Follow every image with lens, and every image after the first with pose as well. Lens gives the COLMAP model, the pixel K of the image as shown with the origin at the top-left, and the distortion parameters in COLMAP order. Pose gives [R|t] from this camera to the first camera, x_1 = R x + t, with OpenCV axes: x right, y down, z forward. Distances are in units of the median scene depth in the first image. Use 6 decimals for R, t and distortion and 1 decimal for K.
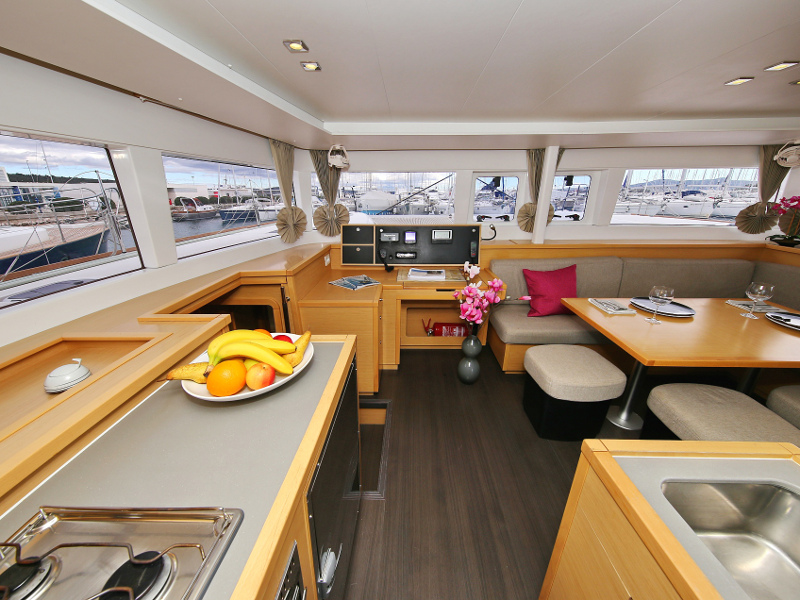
lens RADIAL K [[314.5, 0, 400.0], [0, 314.5, 300.0], [0, 0, 1]] dist [-0.000961, -0.000168]
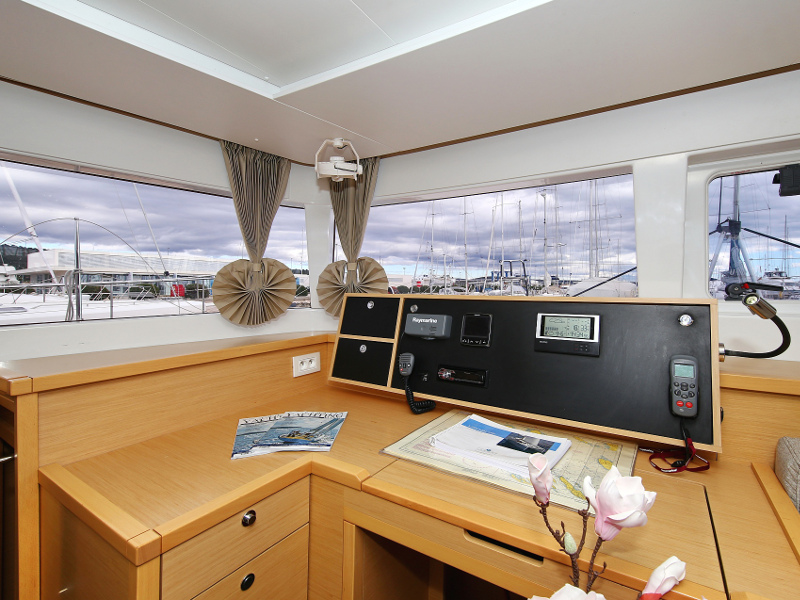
lens RADIAL K [[386.0, 0, 400.0], [0, 386.0, 300.0], [0, 0, 1]] dist [0.000464, 0.000057]
pose [[0.848450, 0.026365, -0.528619, 0.195904], [-0.173754, 0.957281, -0.231136, -0.110317], [0.499943, 0.287956, 0.816785, 0.565416]]
